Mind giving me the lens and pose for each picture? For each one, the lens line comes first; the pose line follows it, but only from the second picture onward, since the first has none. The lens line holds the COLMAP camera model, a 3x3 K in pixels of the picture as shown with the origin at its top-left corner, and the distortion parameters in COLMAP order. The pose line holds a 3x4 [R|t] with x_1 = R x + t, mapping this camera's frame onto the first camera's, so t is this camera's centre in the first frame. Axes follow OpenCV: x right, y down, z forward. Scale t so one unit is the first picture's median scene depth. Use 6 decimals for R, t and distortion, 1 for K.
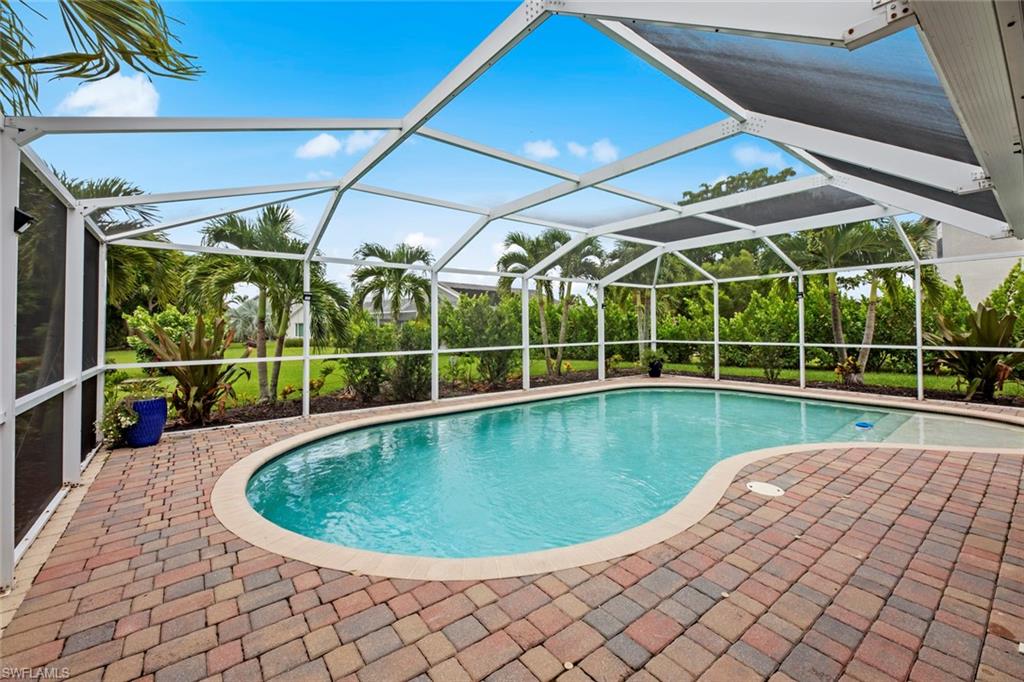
lens RADIAL K [[420.4, 0, 522.7], [0, 420.4, 329.9], [0, 0, 1]] dist [-0.000520, -0.002089]
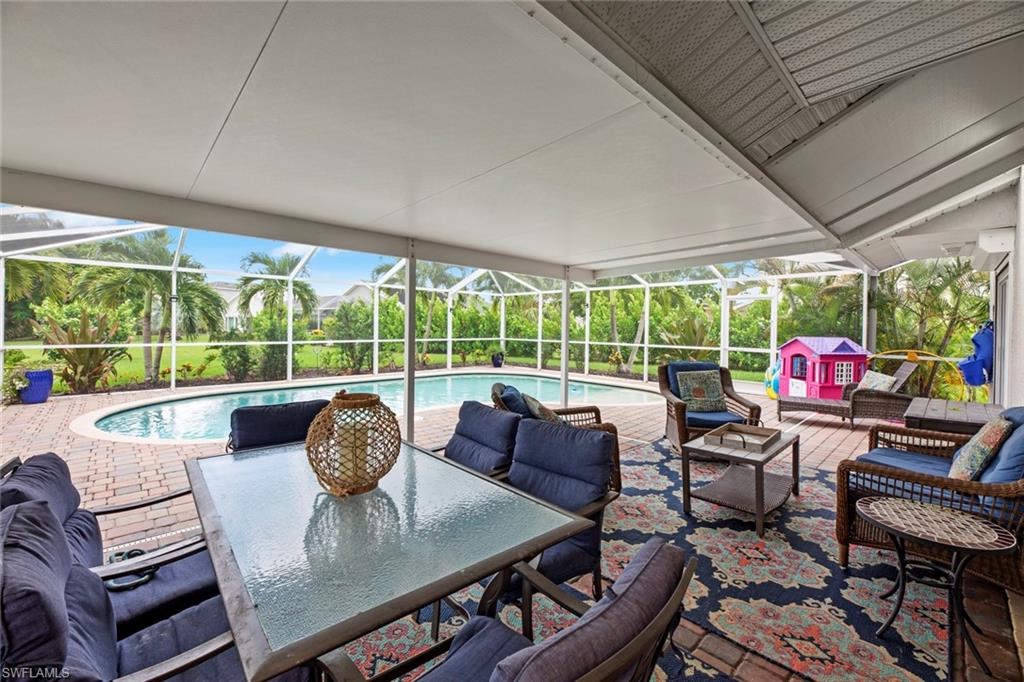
lens RADIAL K [[420.4, 0, 520.3], [0, 420.4, 337.0], [0, 0, 1]] dist [-0.000520, -0.002089]
pose [[0.995223, 0.019050, 0.095754, 0.360710], [-0.020897, 0.999614, 0.018331, -0.003803], [-0.095368, -0.020244, 0.995236, -0.340042]]
